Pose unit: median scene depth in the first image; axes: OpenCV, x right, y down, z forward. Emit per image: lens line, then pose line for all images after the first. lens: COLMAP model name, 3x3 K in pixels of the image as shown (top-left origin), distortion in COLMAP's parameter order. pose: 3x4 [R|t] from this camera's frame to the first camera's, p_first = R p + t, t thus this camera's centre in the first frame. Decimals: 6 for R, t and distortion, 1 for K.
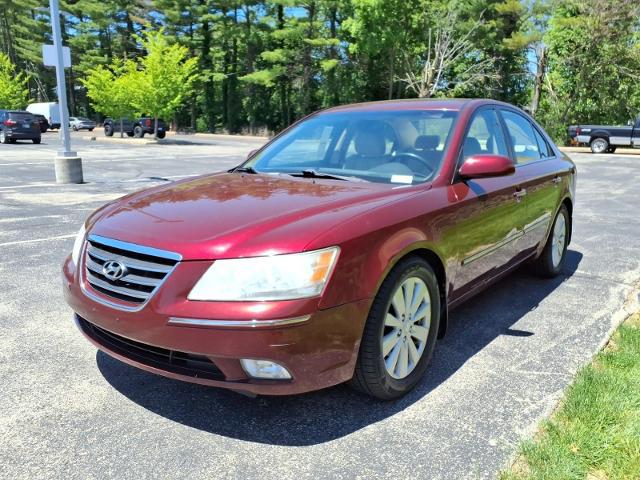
lens RADIAL K [[513.3, 0, 324.0], [0, 513.3, 242.9], [0, 0, 1]] dist [0.048062, -0.052077]
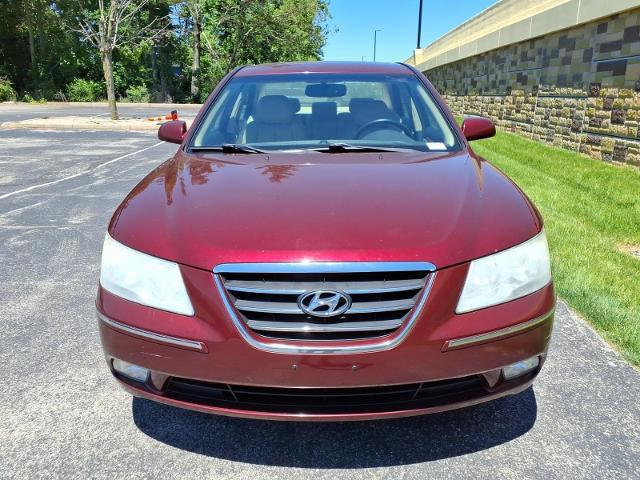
lens RADIAL K [[513.3, 0, 321.0], [0, 513.3, 240.6], [0, 0, 1]] dist [0.048062, -0.052077]
pose [[0.796234, -0.180837, 0.577330, -0.397509], [0.138643, 0.983427, 0.116827, -0.058285], [-0.588889, -0.012978, 0.808110, 0.208995]]
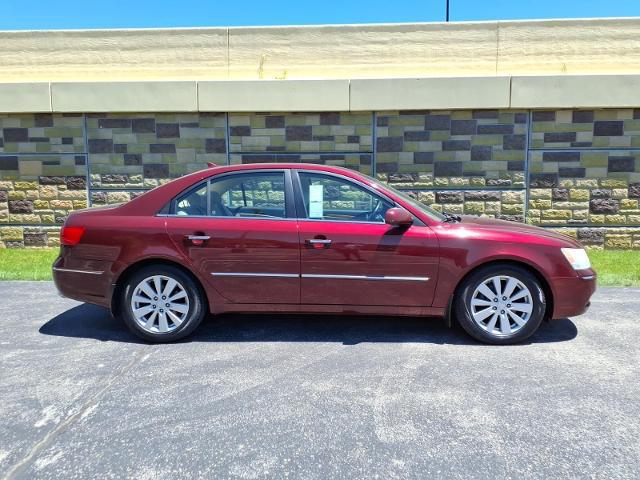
lens RADIAL K [[513.3, 0, 322.8], [0, 513.3, 242.6], [0, 0, 1]] dist [0.048062, -0.052077]
pose [[-0.558146, -0.109425, 0.822496, -0.808431], [0.166702, 0.956266, 0.240345, -0.350157], [-0.812825, 0.271259, -0.515495, 1.498308]]
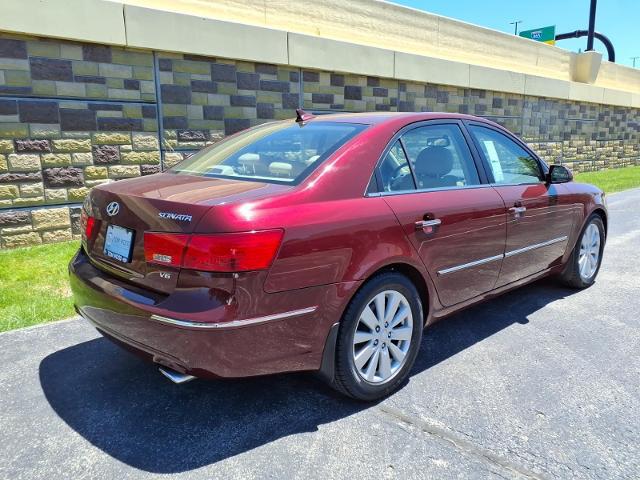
lens RADIAL K [[513.3, 0, 329.4], [0, 513.3, 235.5], [0, 0, 1]] dist [0.048062, -0.052077]
pose [[-0.986737, -0.036270, 0.158222, 0.122735], [0.027257, 0.923859, 0.381761, -0.399622], [-0.160021, 0.381010, -0.910618, 1.794486]]
